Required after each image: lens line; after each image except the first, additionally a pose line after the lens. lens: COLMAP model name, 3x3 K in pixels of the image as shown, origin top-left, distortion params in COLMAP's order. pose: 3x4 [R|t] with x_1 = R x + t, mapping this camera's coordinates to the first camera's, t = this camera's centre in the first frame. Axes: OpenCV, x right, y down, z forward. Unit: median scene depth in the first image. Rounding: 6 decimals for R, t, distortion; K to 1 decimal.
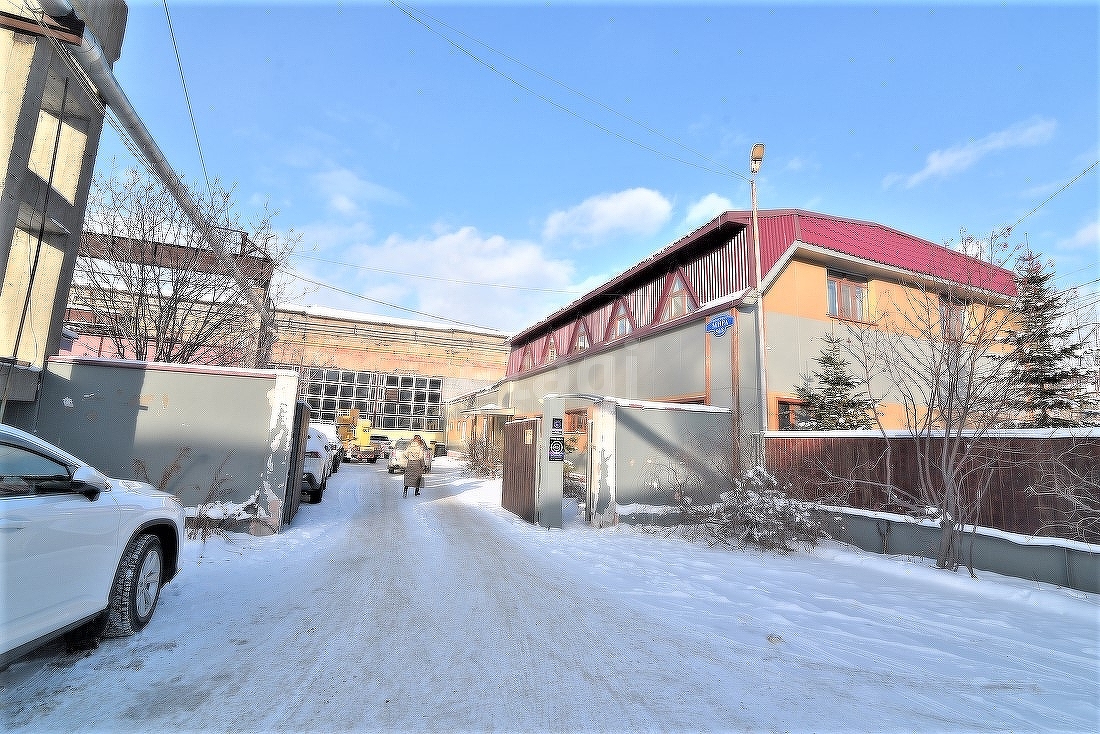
lens RADIAL K [[501.5, 0, 550.0], [0, 501.5, 367.0], [0, 0, 1]] dist [-0.018160, 0.000646]
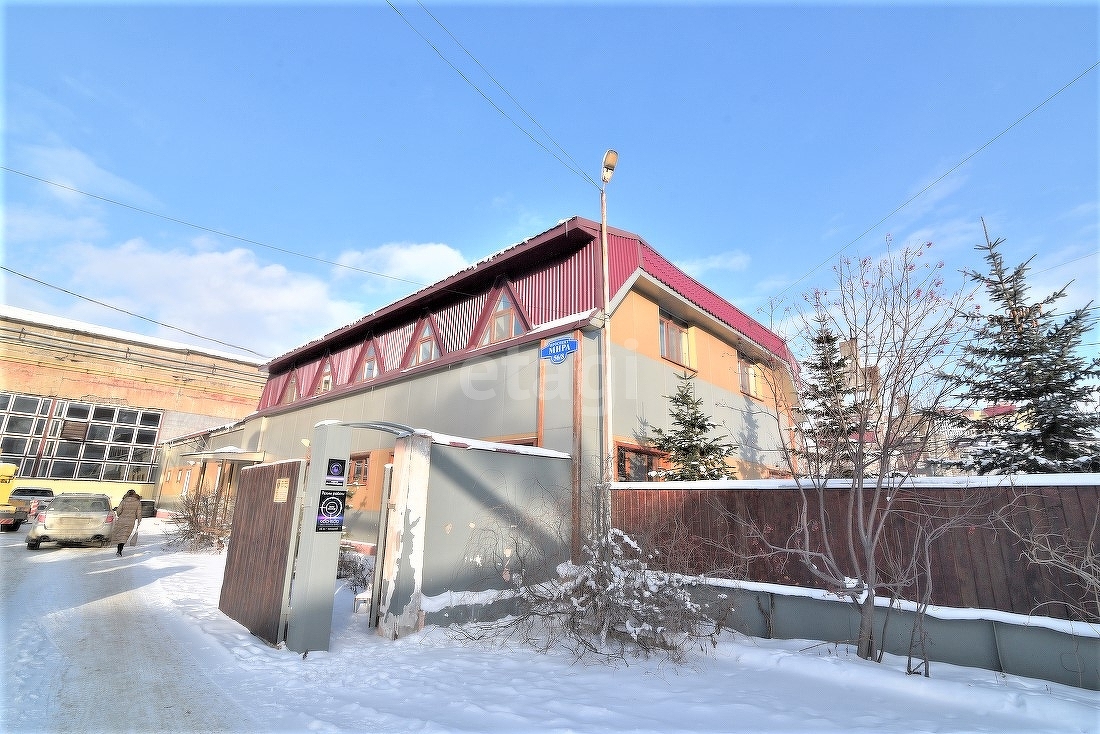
lens RADIAL K [[501.5, 0, 550.0], [0, 501.5, 367.0], [0, 0, 1]] dist [-0.018160, 0.000646]
pose [[0.904742, 0.096074, 0.414984, -0.013565], [-0.052975, 0.992047, -0.114176, 0.044197], [-0.422653, 0.081316, 0.902636, 0.313311]]
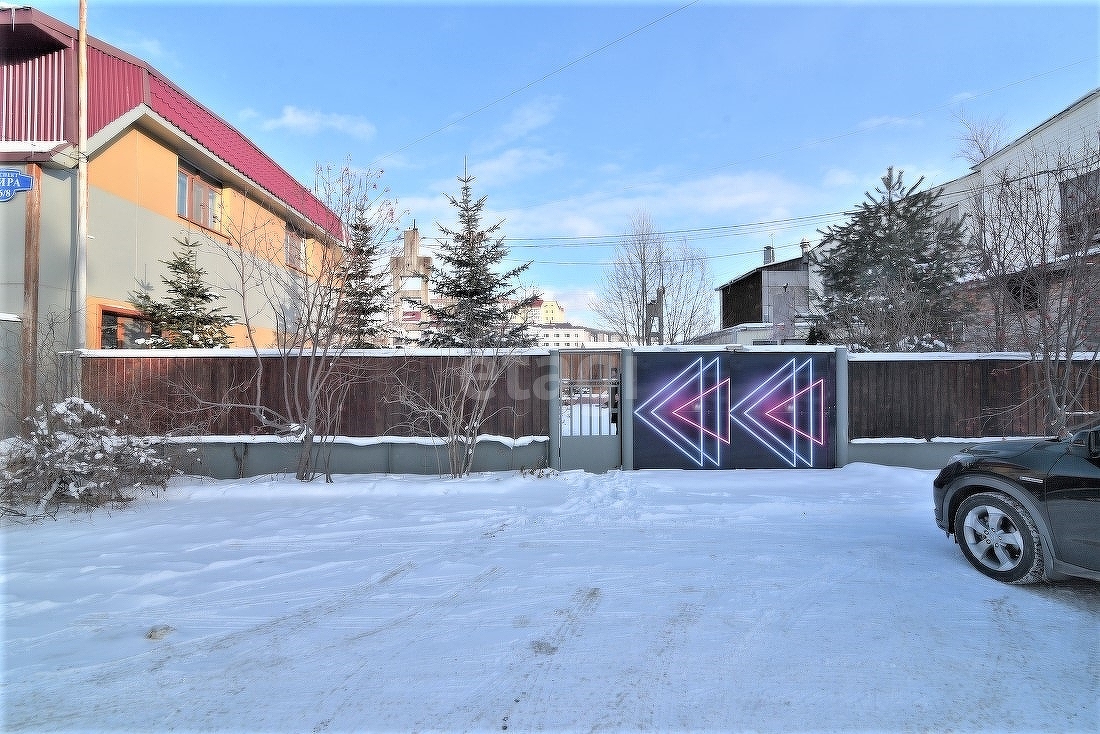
lens RADIAL K [[501.5, 0, 550.0], [0, 501.5, 367.0], [0, 0, 1]] dist [-0.018160, 0.000646]
pose [[0.356261, -0.021182, 0.934146, -0.001145], [-0.123588, 0.989891, 0.069580, 0.020499], [-0.926177, -0.140238, 0.350042, 0.115759]]
